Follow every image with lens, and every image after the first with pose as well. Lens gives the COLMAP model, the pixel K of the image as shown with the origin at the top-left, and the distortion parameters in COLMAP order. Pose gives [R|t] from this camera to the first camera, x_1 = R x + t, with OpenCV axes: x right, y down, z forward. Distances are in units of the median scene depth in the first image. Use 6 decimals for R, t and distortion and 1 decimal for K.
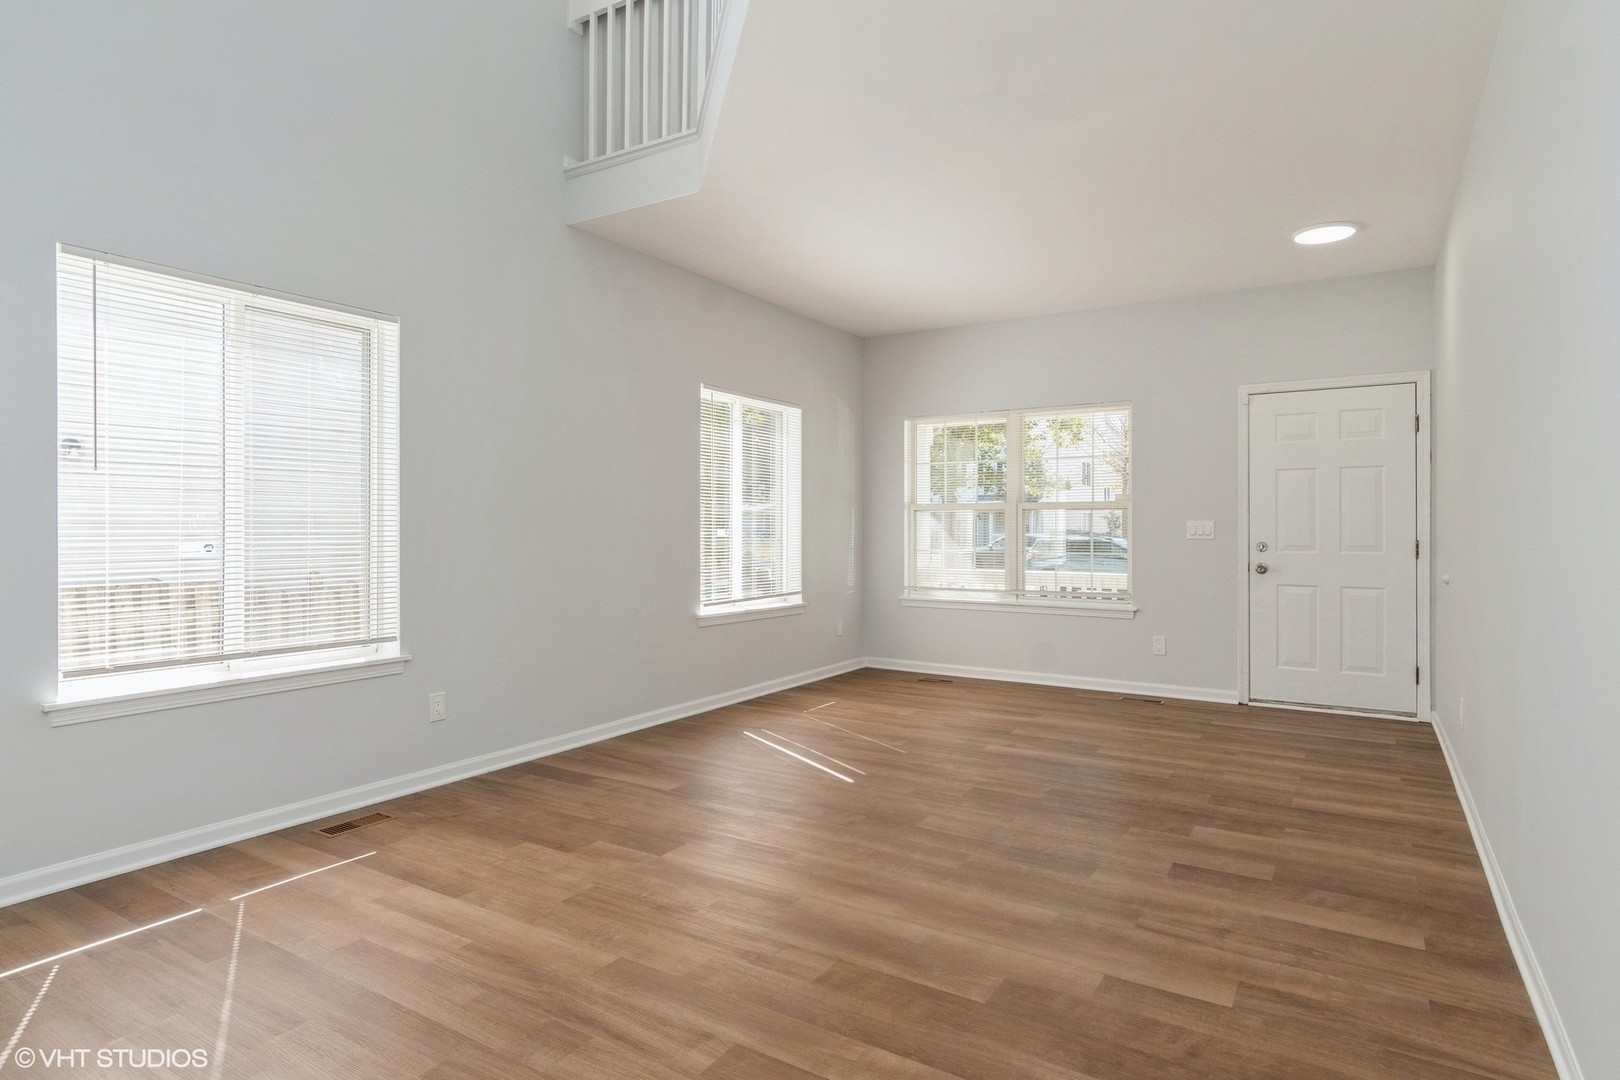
lens RADIAL K [[880.4, 0, 802.0], [0, 880.4, 537.4], [0, 0, 1]] dist [0.012214, 0.000059]
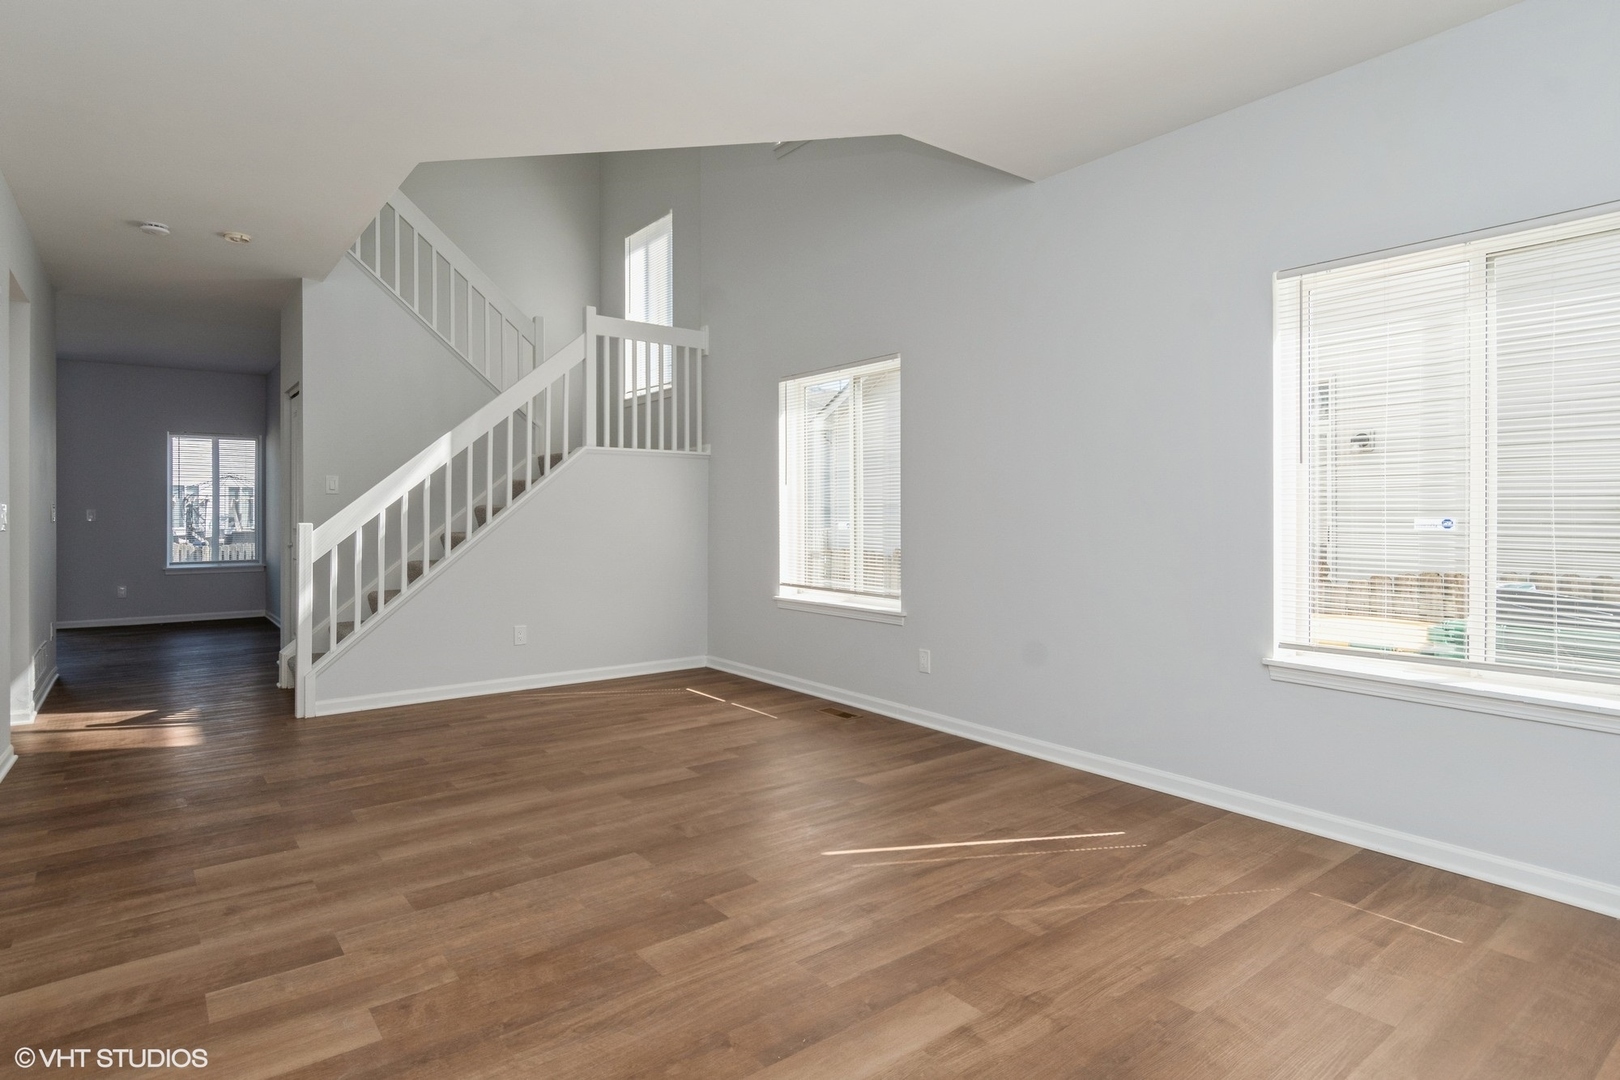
lens RADIAL K [[880.4, 0, 798.5], [0, 880.4, 530.4], [0, 0, 1]] dist [0.012214, 0.000059]
pose [[-0.355449, 0.016297, -0.934554, 1.018663], [-0.010715, 0.999711, 0.021508, -0.012699], [0.934634, 0.017659, -0.355172, 1.685019]]
